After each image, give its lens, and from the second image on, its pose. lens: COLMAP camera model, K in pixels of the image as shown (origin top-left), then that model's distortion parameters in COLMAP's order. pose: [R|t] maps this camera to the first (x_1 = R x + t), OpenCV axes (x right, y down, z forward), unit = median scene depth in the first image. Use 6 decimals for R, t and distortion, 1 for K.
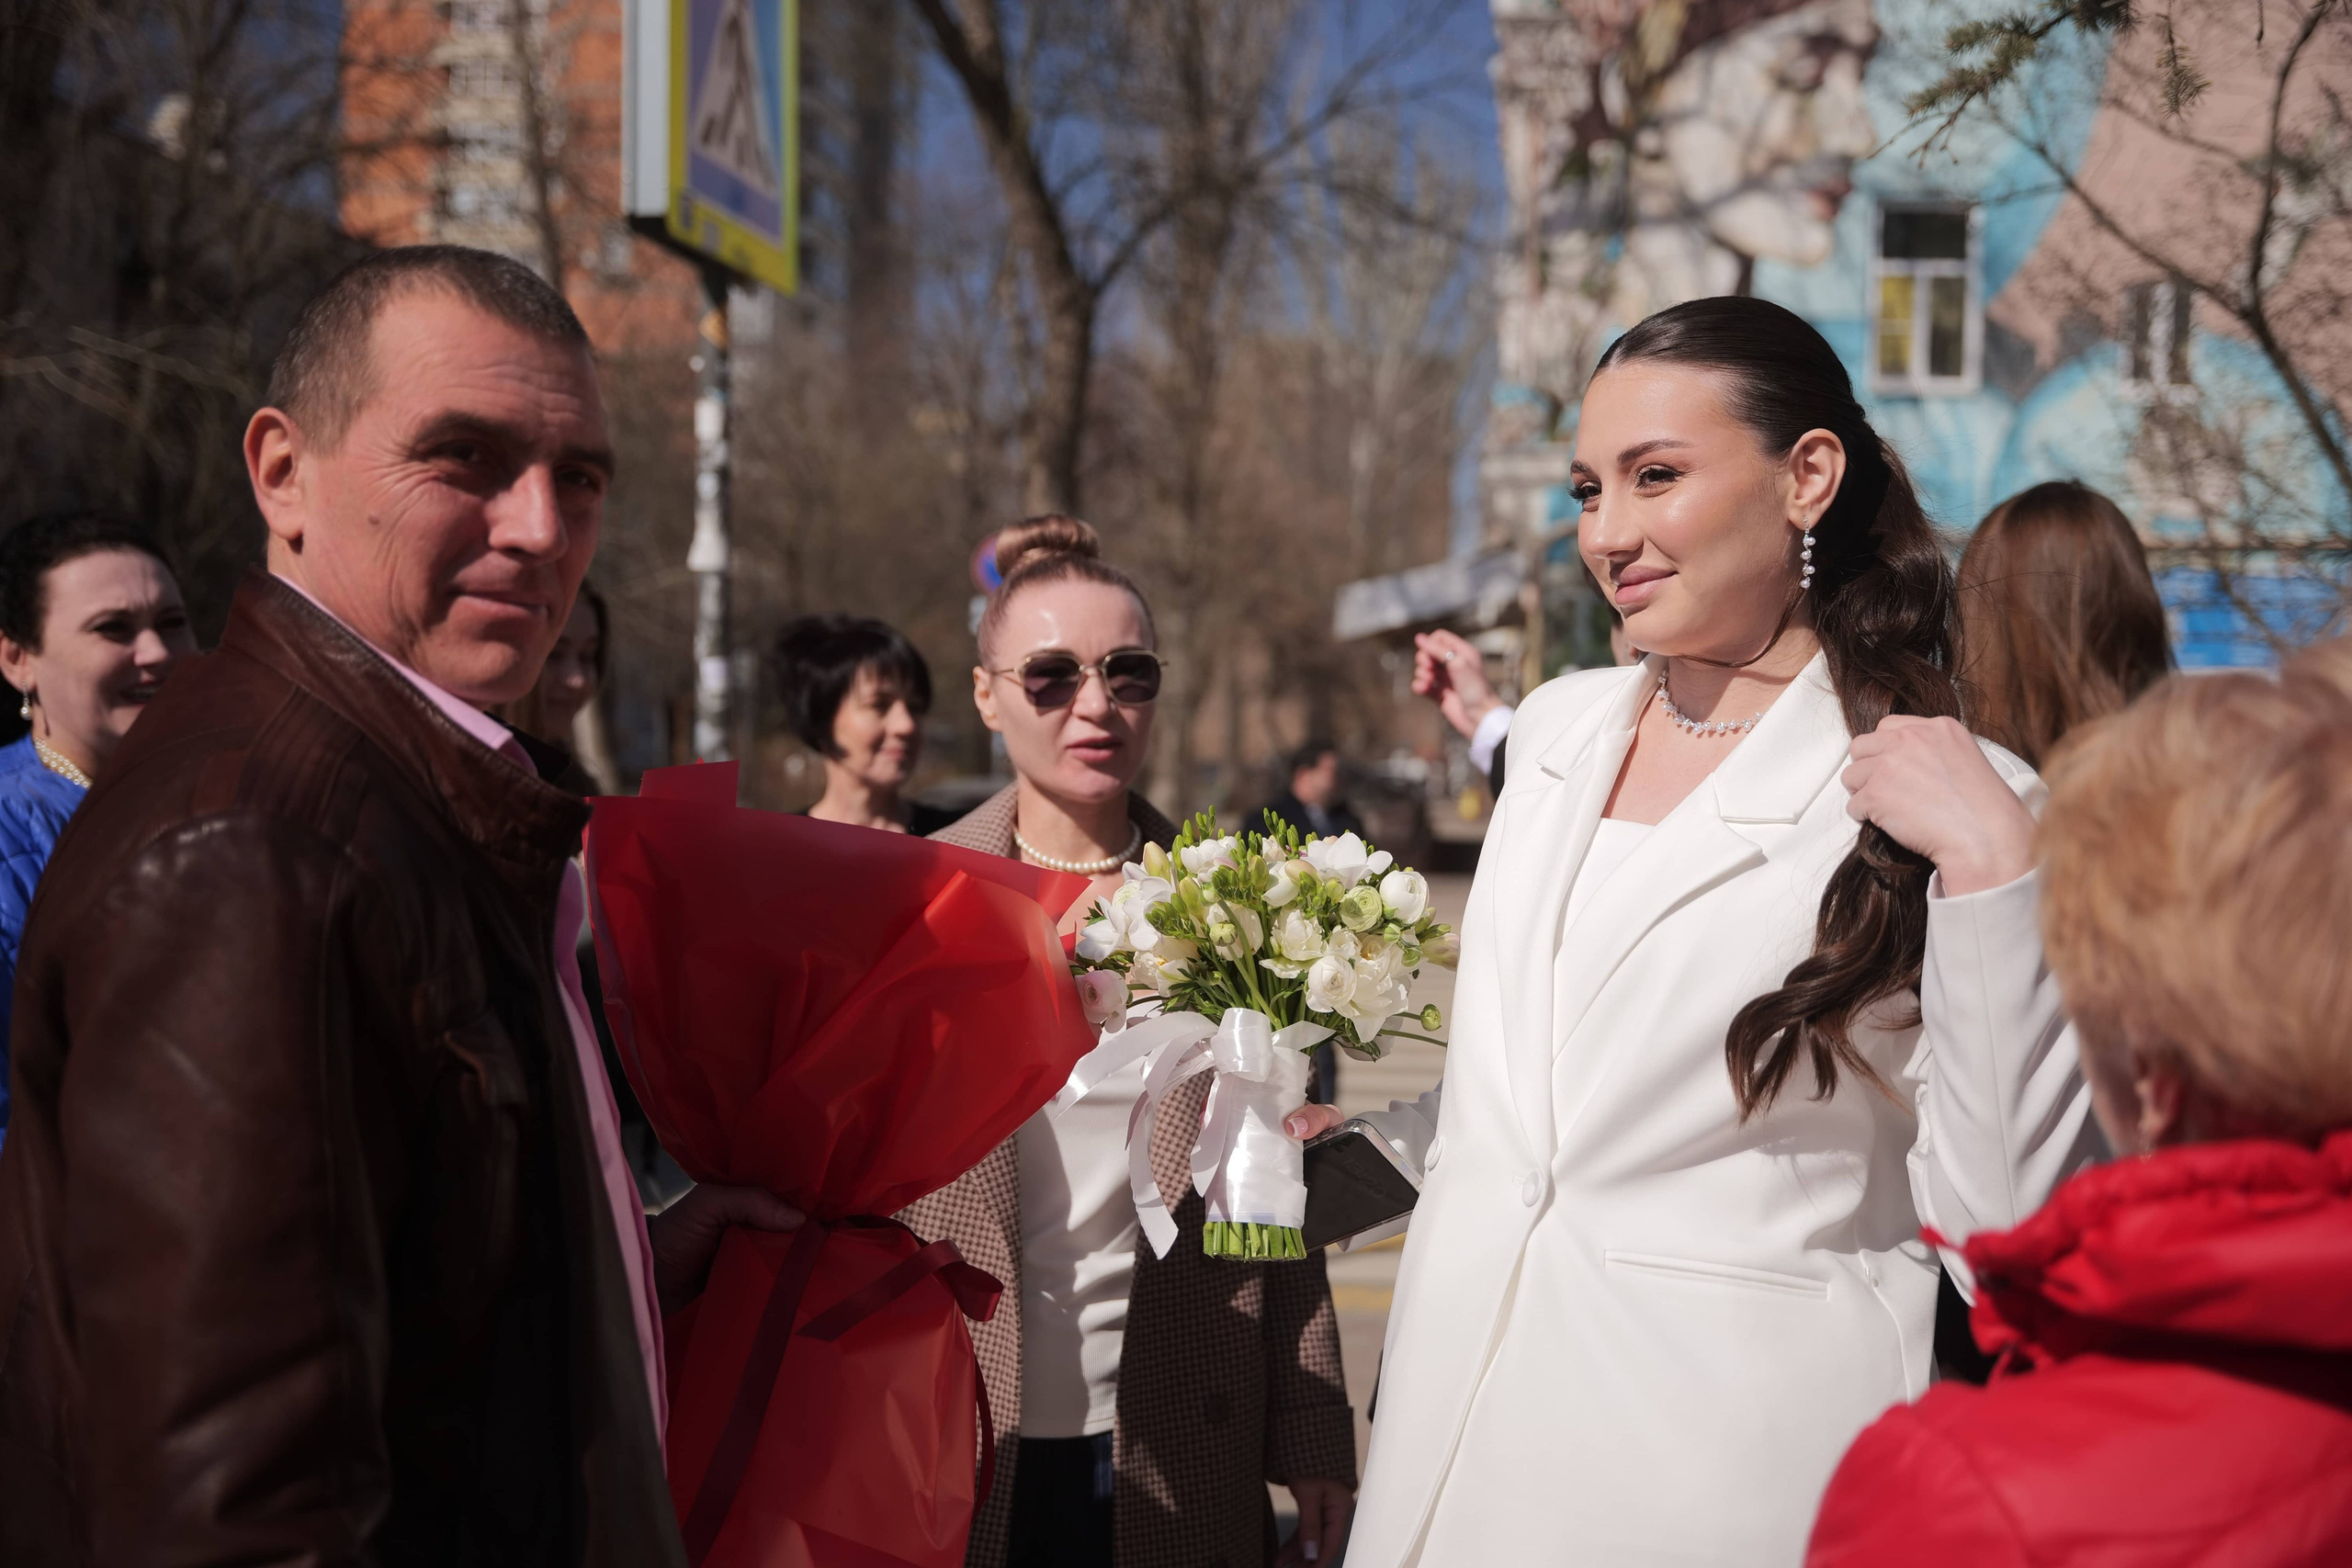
lens RADIAL K [[2594.4, 0, 1099.2], [0, 2594.4, 785.4], [0, 0, 1]] dist [0.036550, -0.018395]
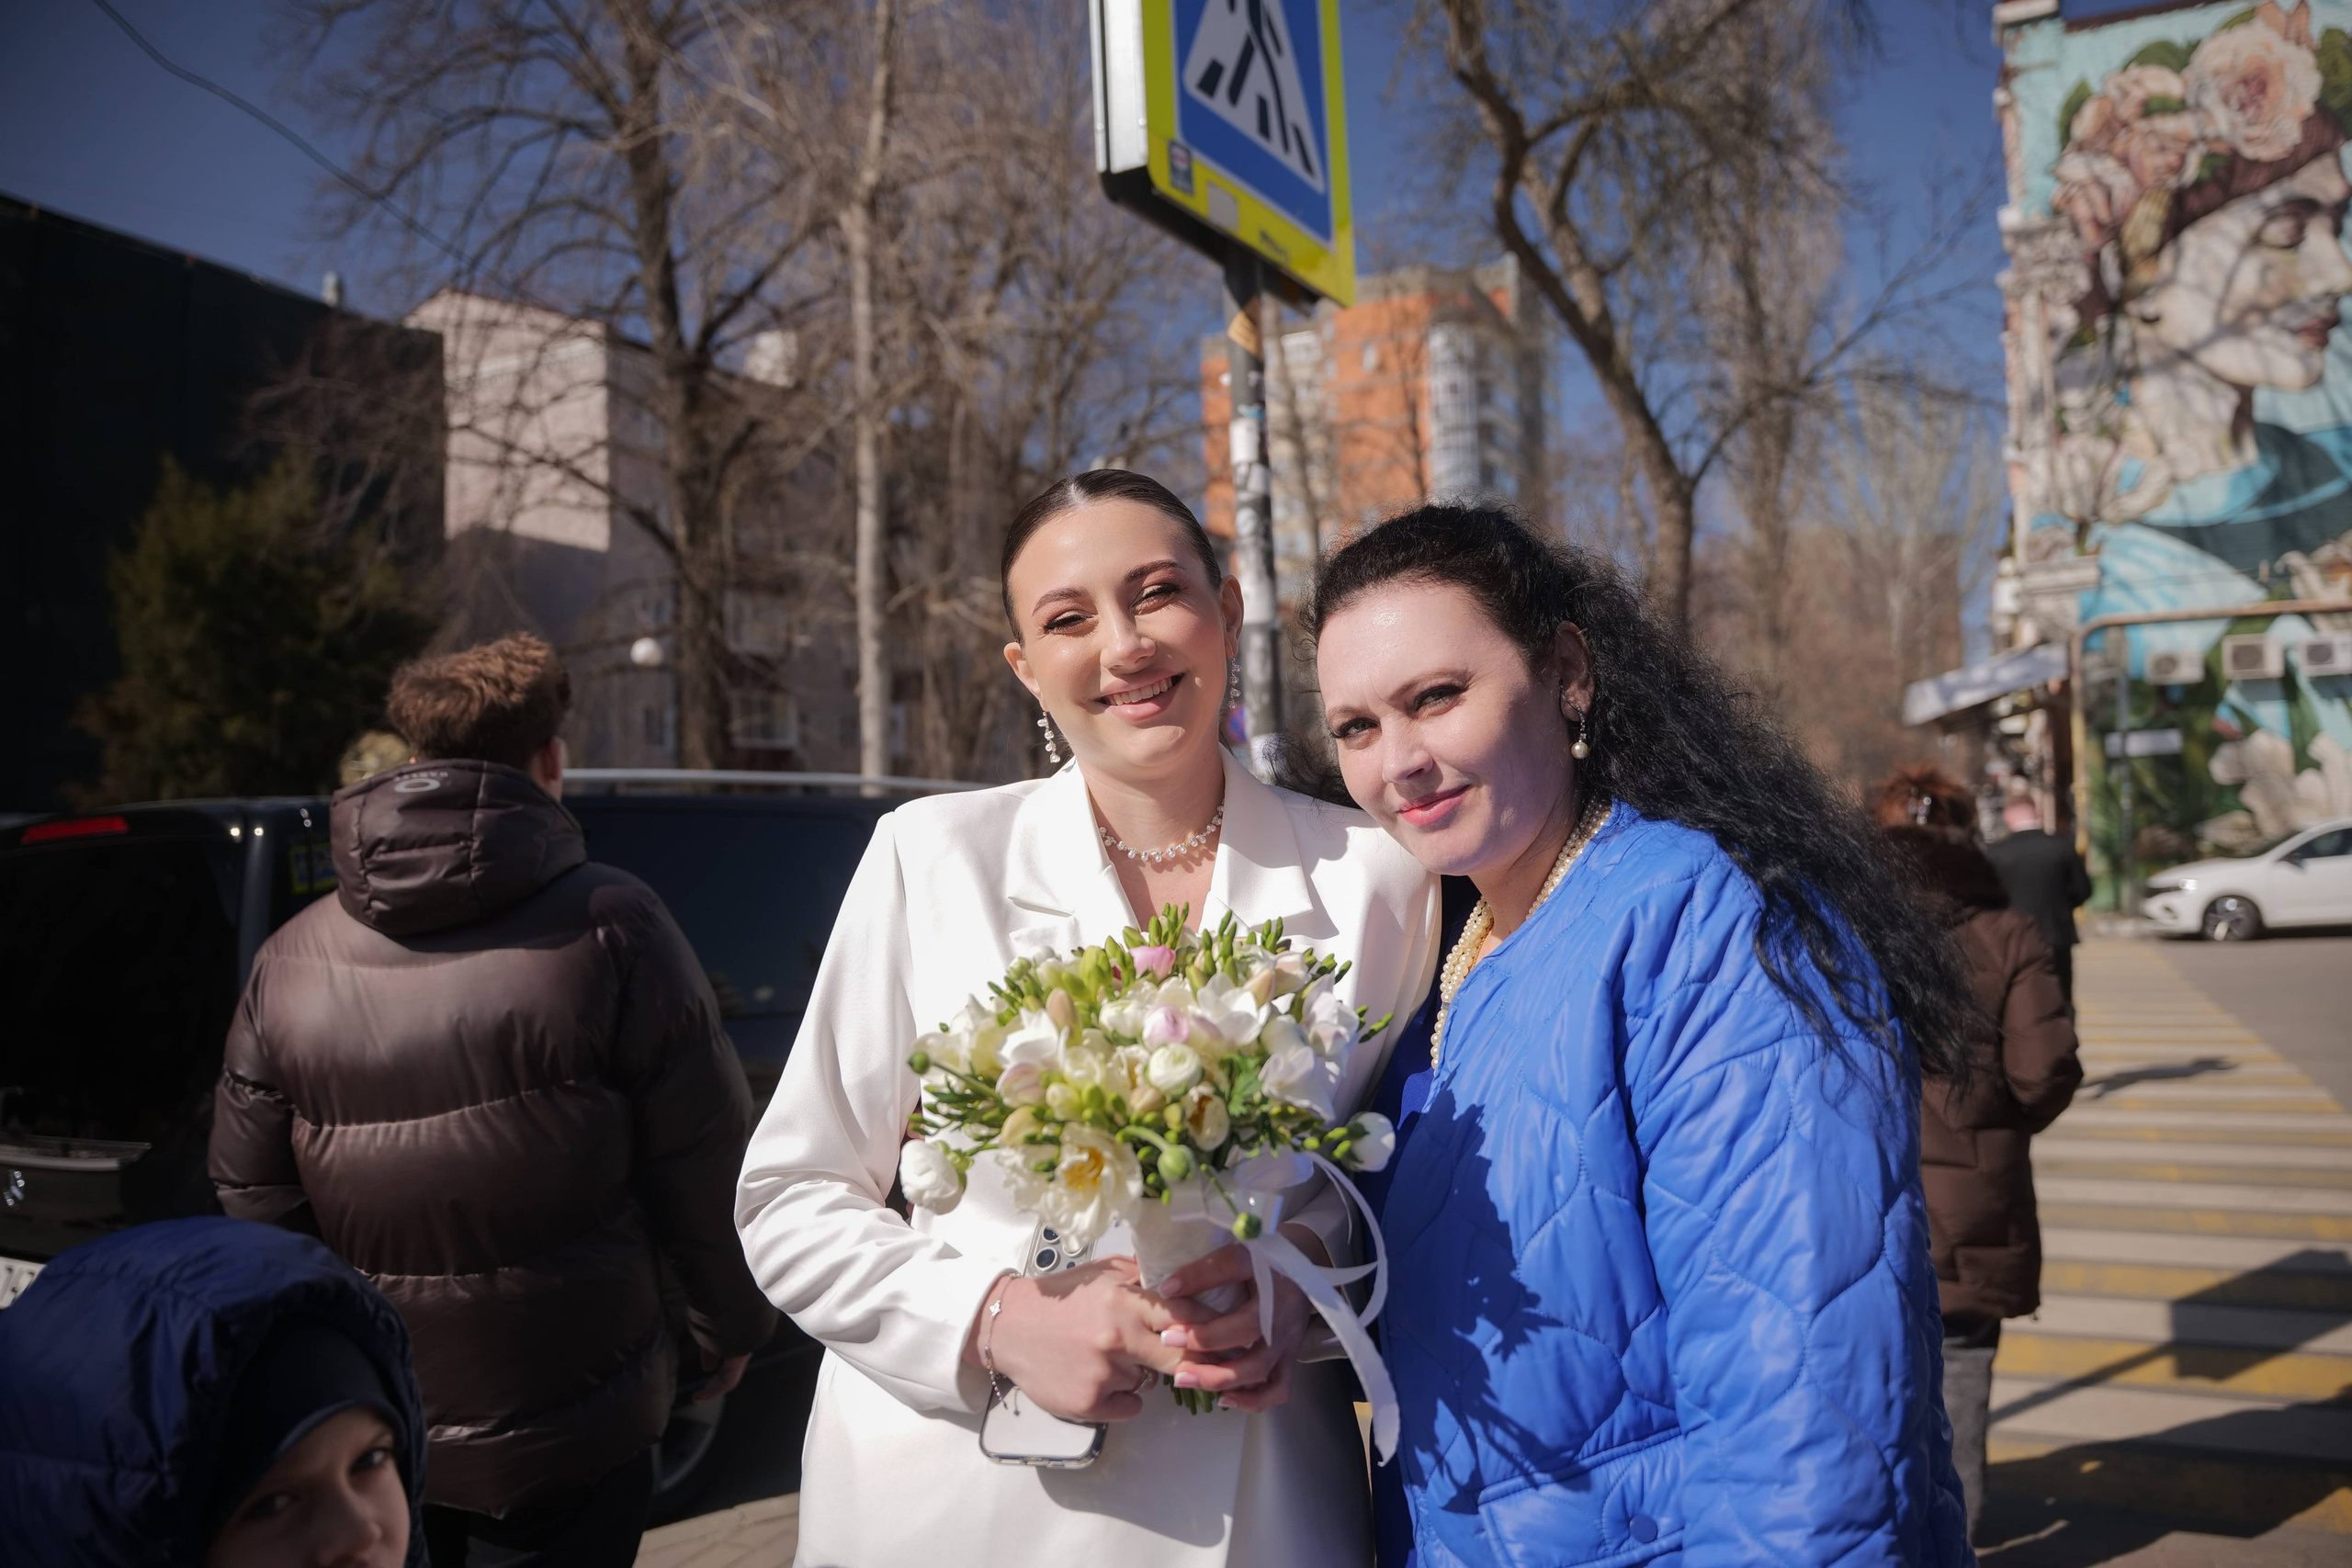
lens RADIAL K [[1635.4, 0, 1176.0], [0, 1635.4, 784.0], [0, 0, 1]] dist [-0.025000, -0.005230]
pose [[0.948562, -0.066070, -0.309621, -0.004618], [0.051635, 0.997173, -0.054596, -0.002045], [0.312353, 0.035801, 0.949291, 0.124267]]
